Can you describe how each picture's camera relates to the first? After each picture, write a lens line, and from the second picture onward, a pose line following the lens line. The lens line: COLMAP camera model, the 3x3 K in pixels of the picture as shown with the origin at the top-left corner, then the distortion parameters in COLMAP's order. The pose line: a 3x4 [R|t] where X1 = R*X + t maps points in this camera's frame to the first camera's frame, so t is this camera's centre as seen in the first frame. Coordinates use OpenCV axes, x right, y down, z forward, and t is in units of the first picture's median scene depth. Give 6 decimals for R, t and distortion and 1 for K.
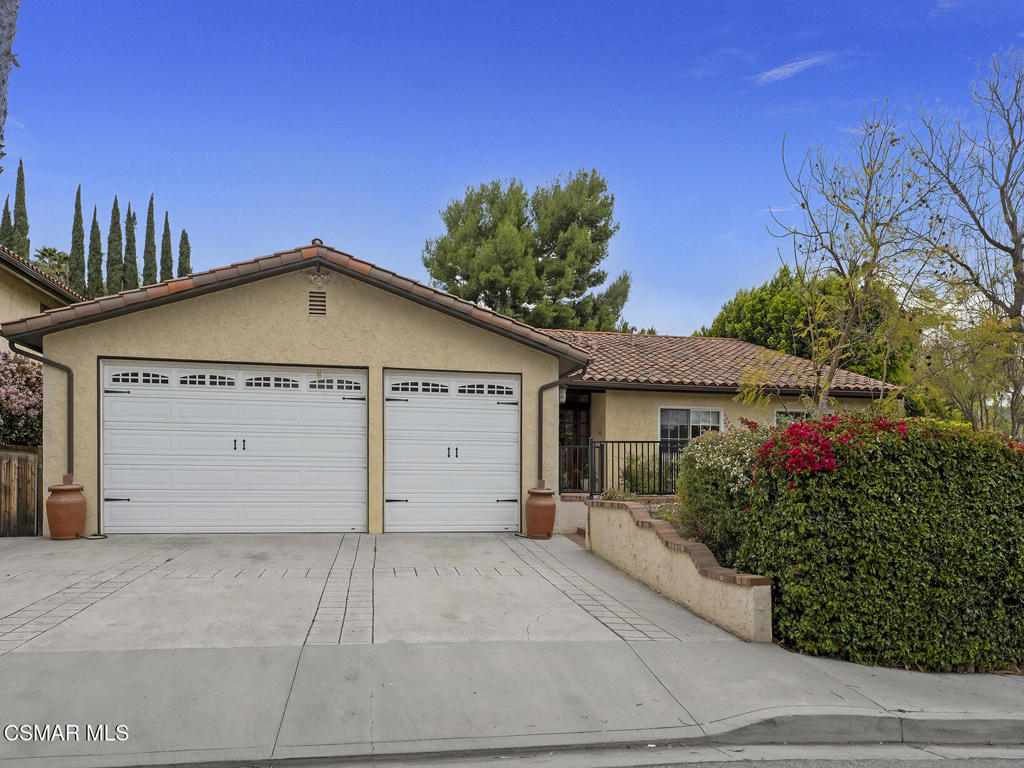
lens RADIAL K [[729.7, 0, 512.0], [0, 729.7, 384.0], [0, 0, 1]] dist [-0.133991, 0.000974]
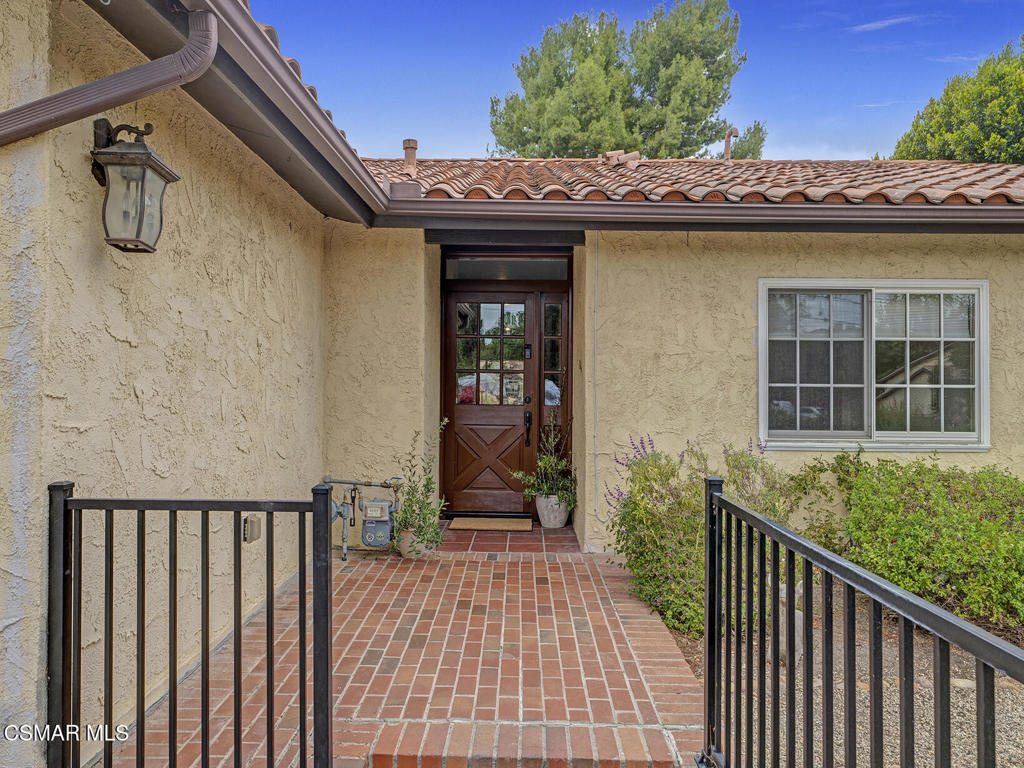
lens RADIAL K [[729.7, 0, 512.0], [0, 729.7, 384.0], [0, 0, 1]] dist [-0.133991, 0.000974]
pose [[0.980506, -0.001063, -0.196487, 0.060974], [0.025191, 0.992413, 0.120338, 0.013298], [0.194868, -0.122942, 0.973094, 0.263690]]
